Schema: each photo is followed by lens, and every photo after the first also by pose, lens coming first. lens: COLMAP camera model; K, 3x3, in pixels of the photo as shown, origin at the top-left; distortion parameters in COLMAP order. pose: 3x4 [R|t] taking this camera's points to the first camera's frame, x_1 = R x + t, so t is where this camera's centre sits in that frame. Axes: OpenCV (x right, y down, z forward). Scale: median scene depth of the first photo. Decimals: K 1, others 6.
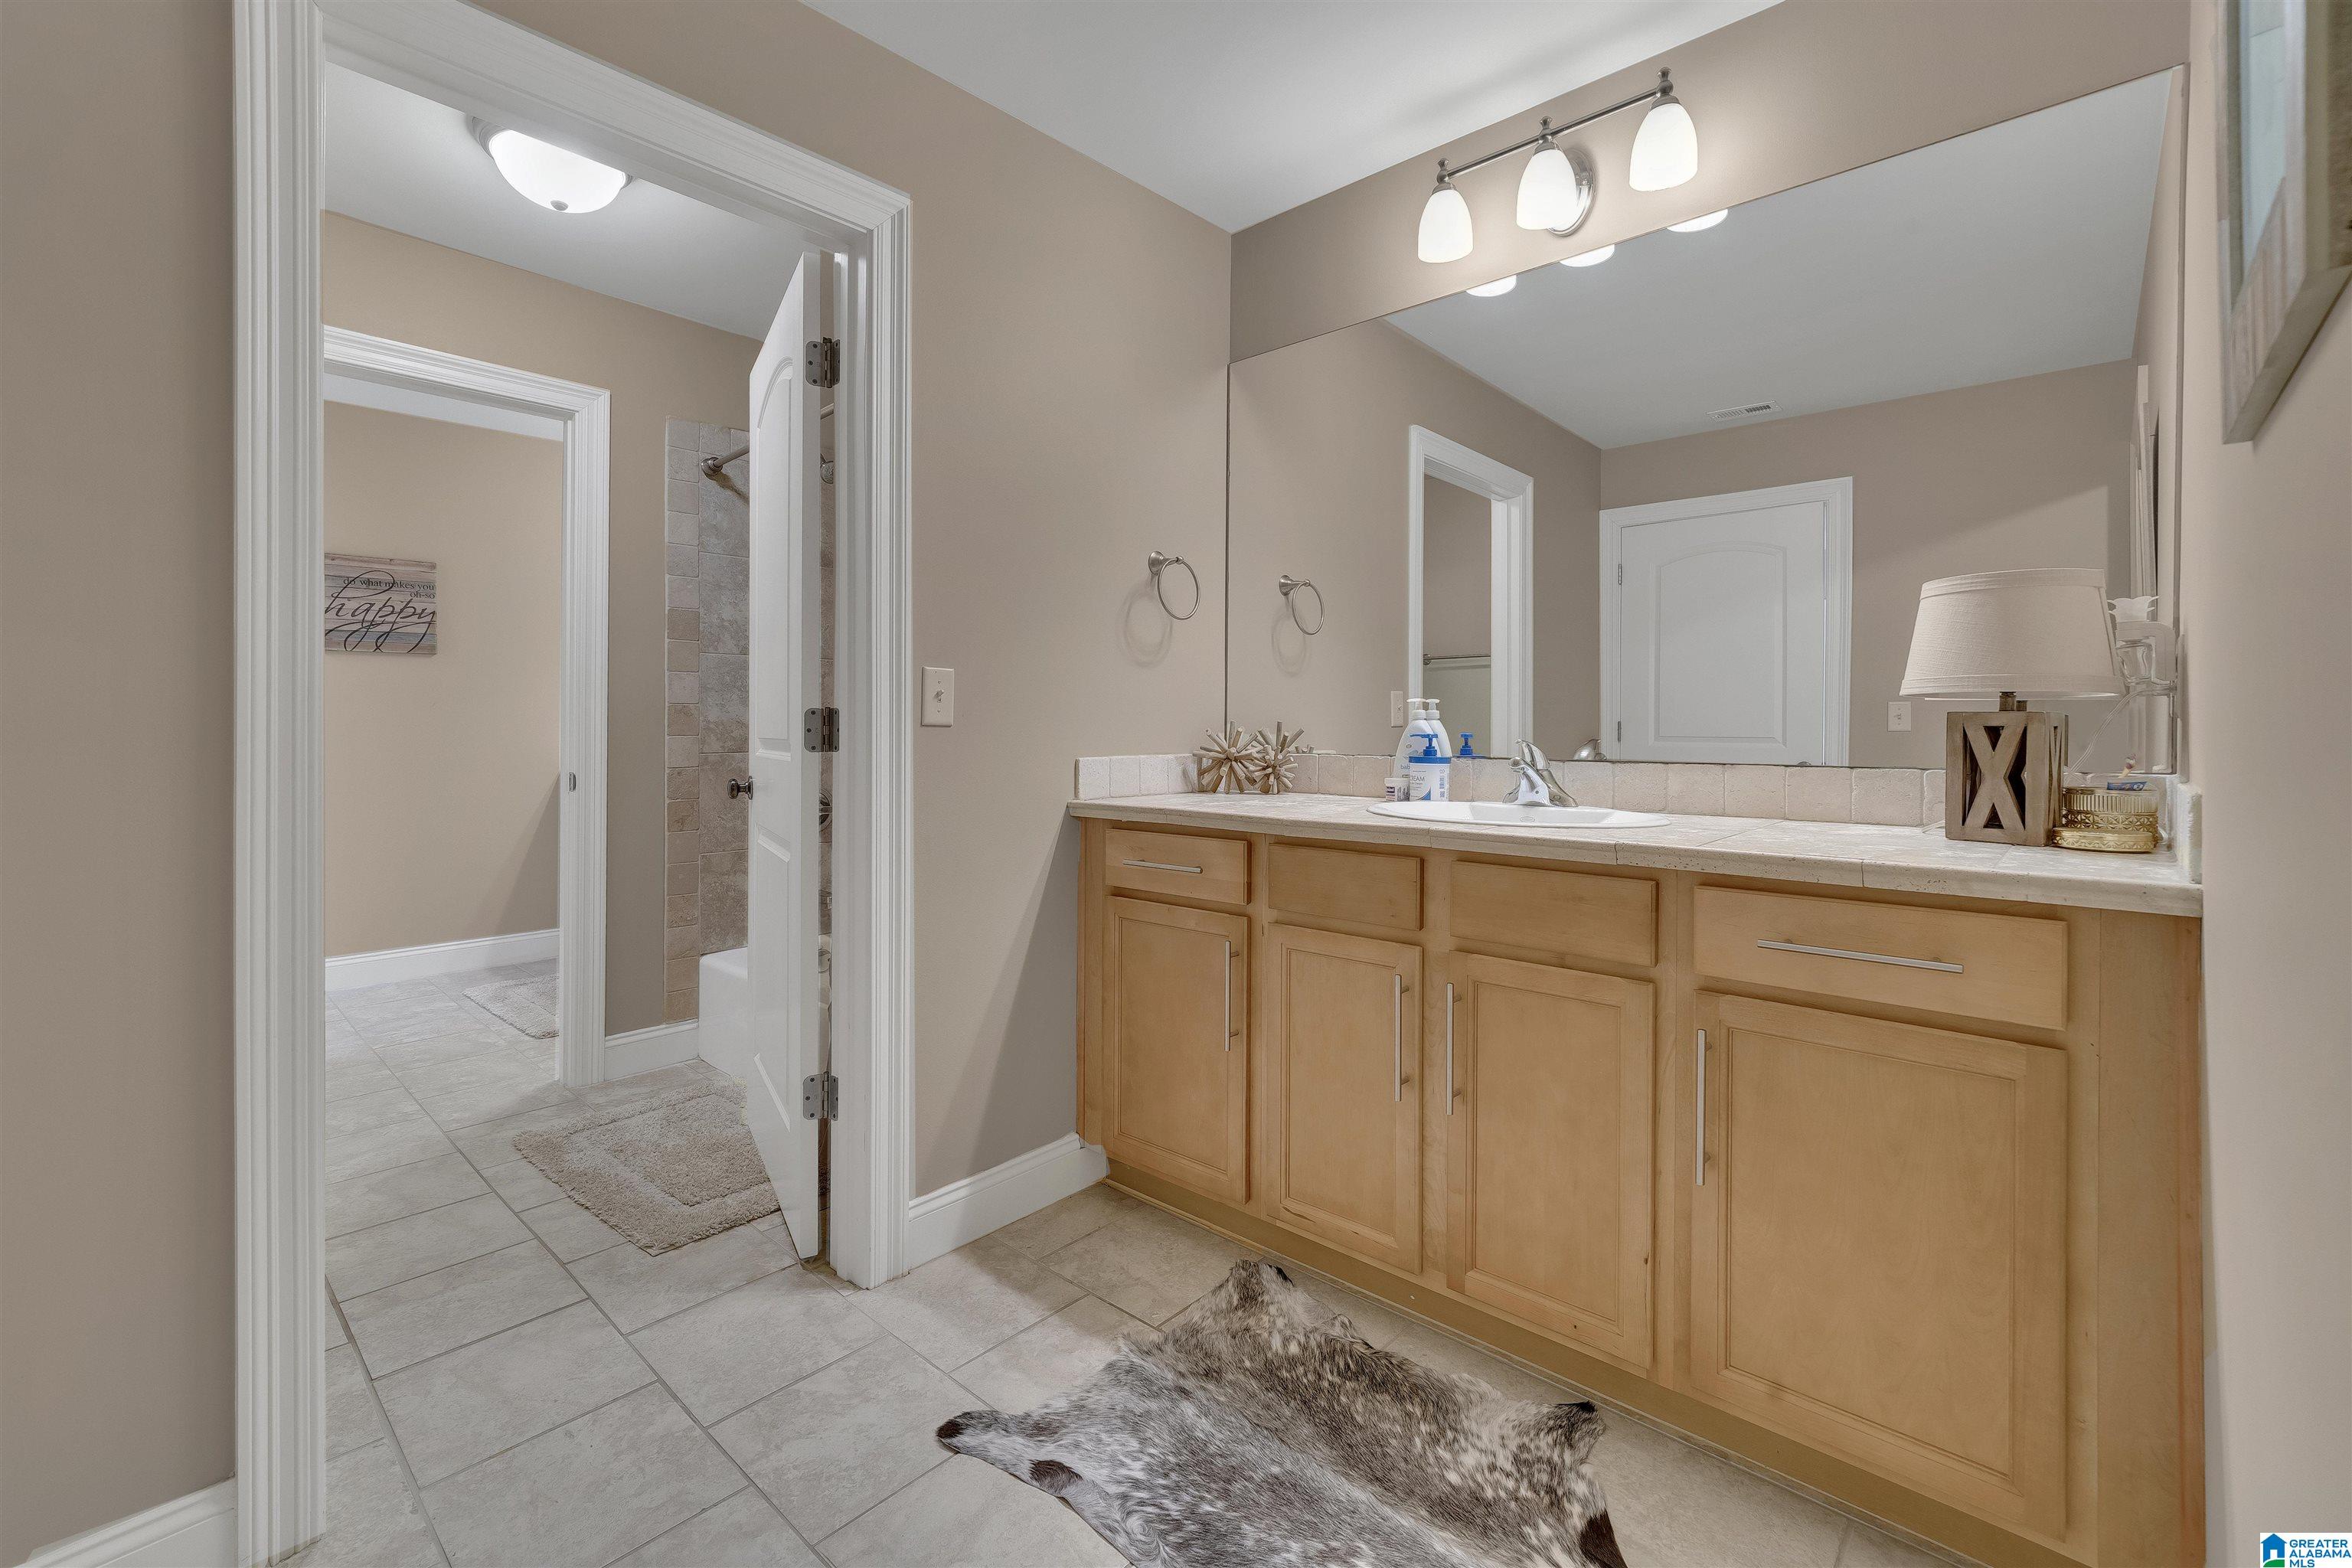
lens RADIAL K [[981.9, 0, 1143.2], [0, 981.9, 722.6], [0, 0, 1]] dist [-0.003815, -0.001276]
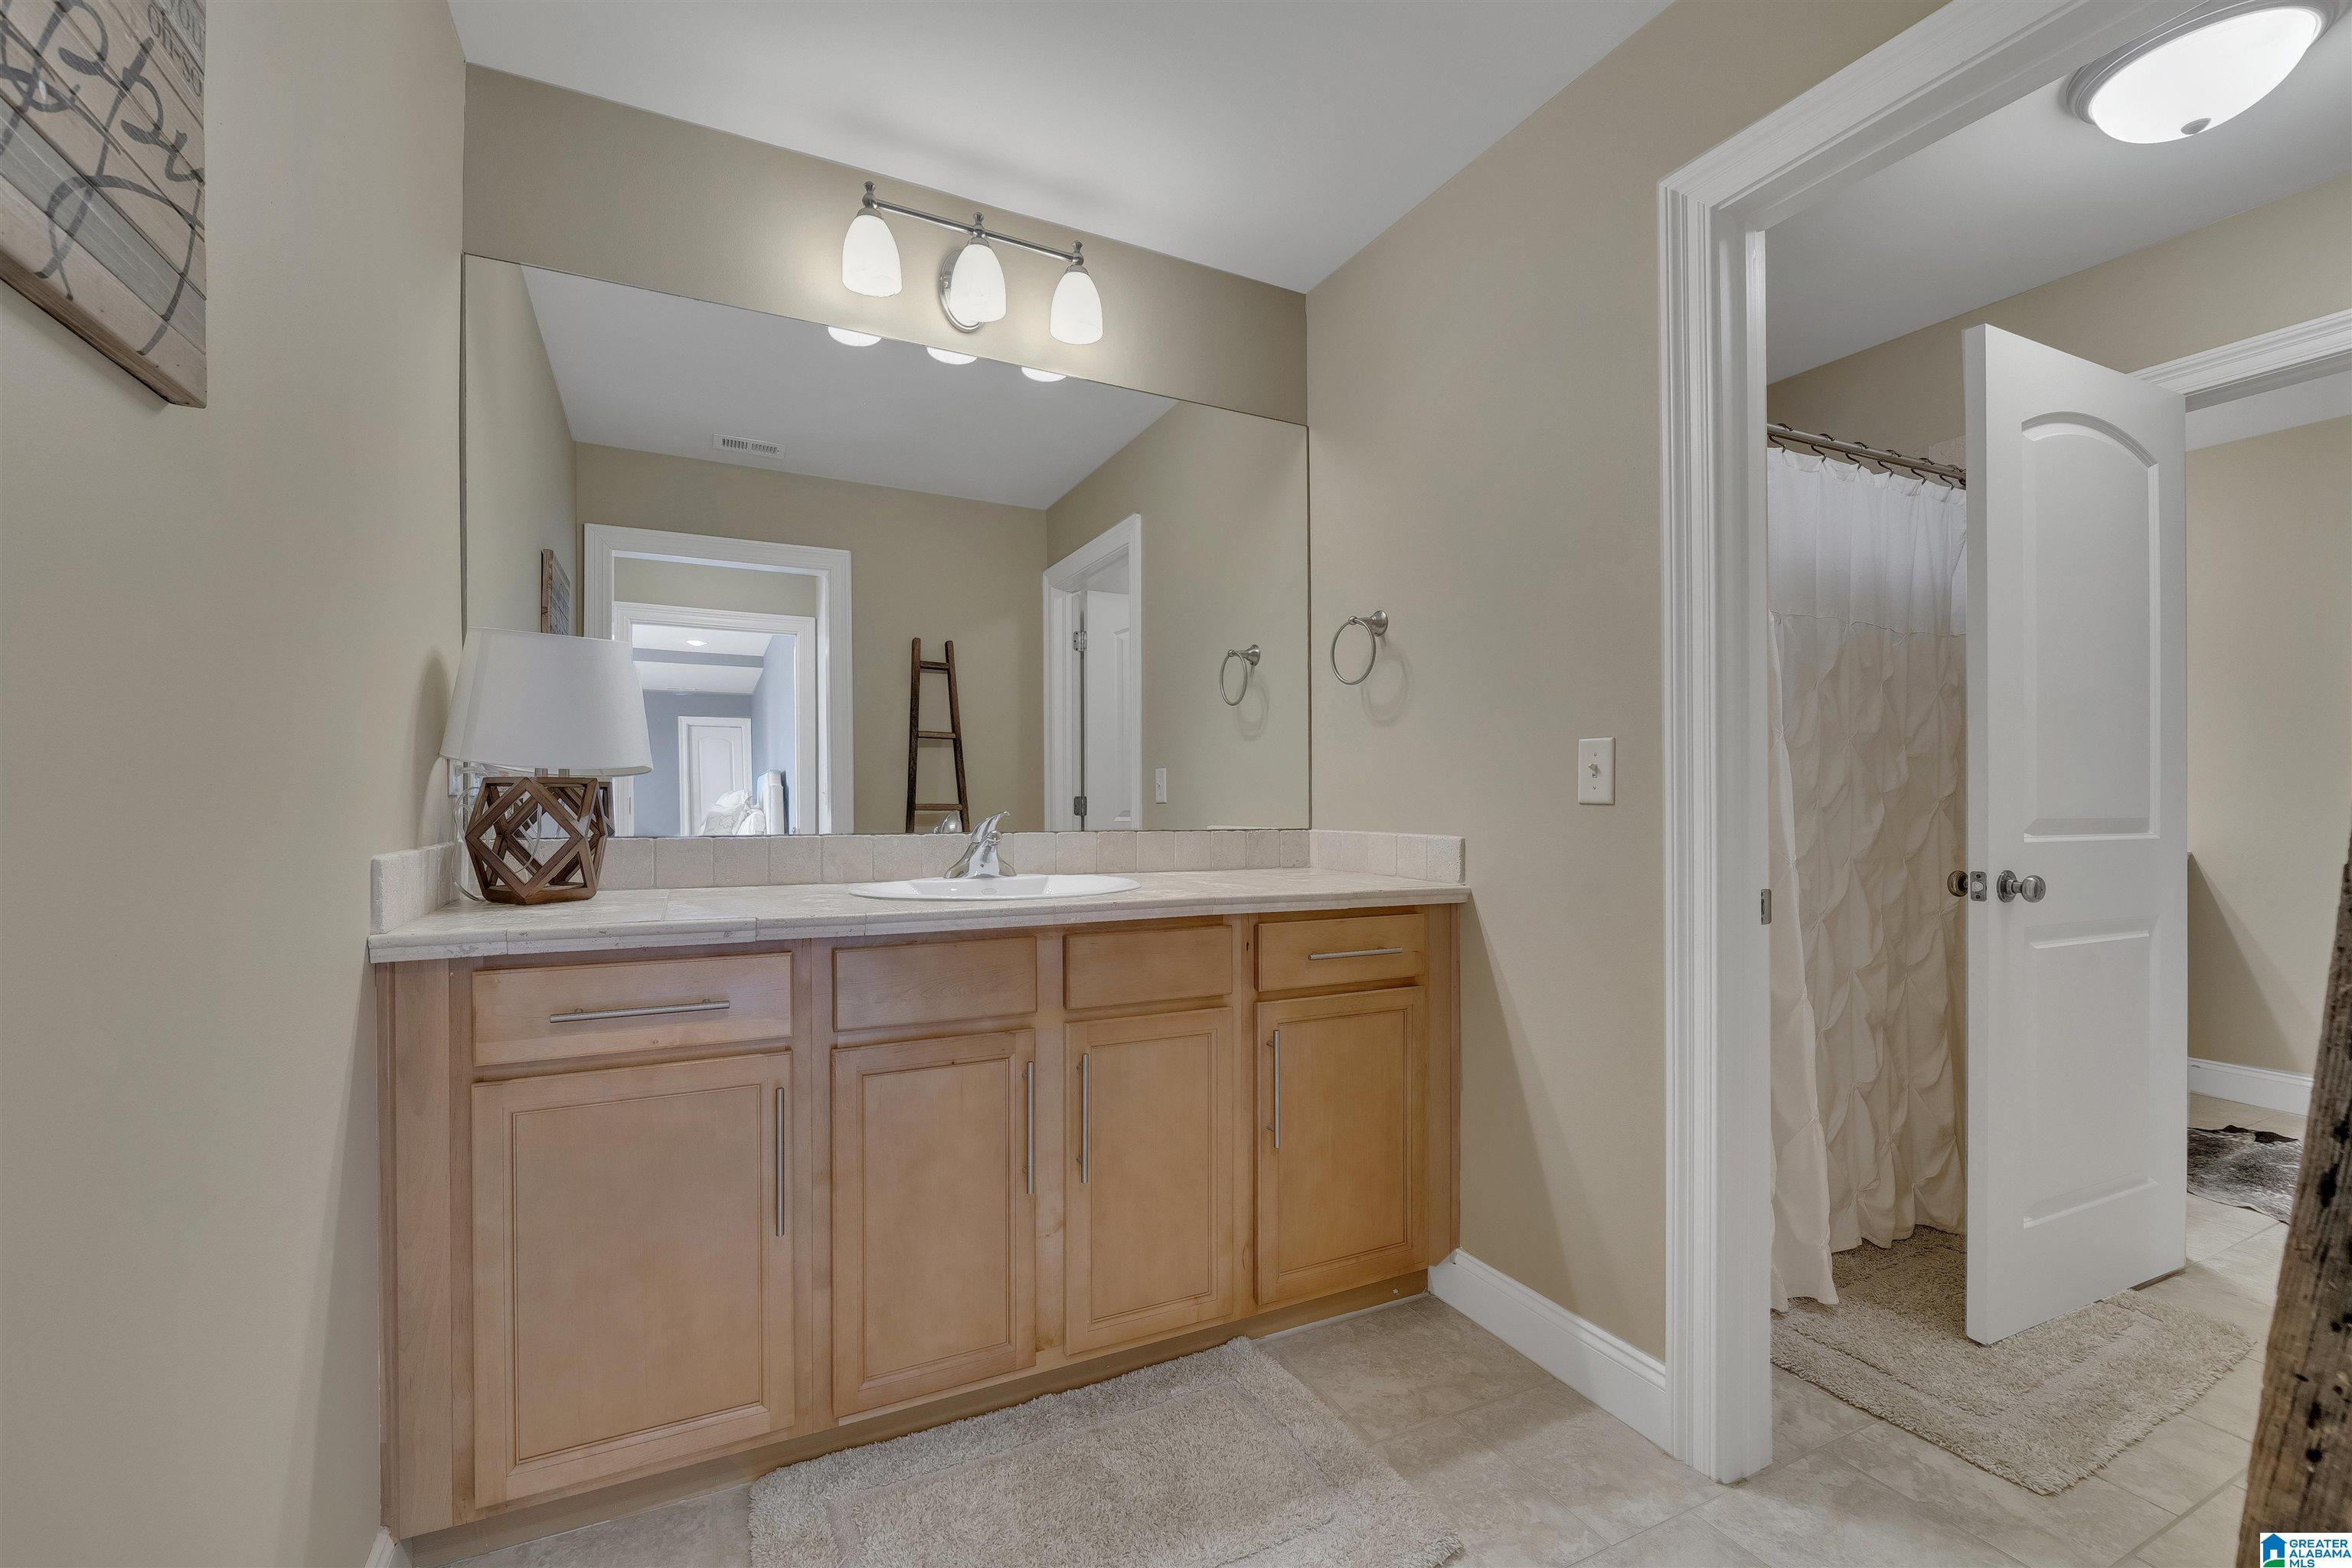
lens RADIAL K [[981.9, 0, 1162.8], [0, 981.9, 805.4], [0, 0, 1]] dist [-0.003815, -0.001276]
pose [[0.352389, -0.002434, 0.935851, -1.089964], [-0.006435, 0.999967, 0.005024, 0.003567], [-0.935832, -0.007793, 0.352361, 0.991398]]
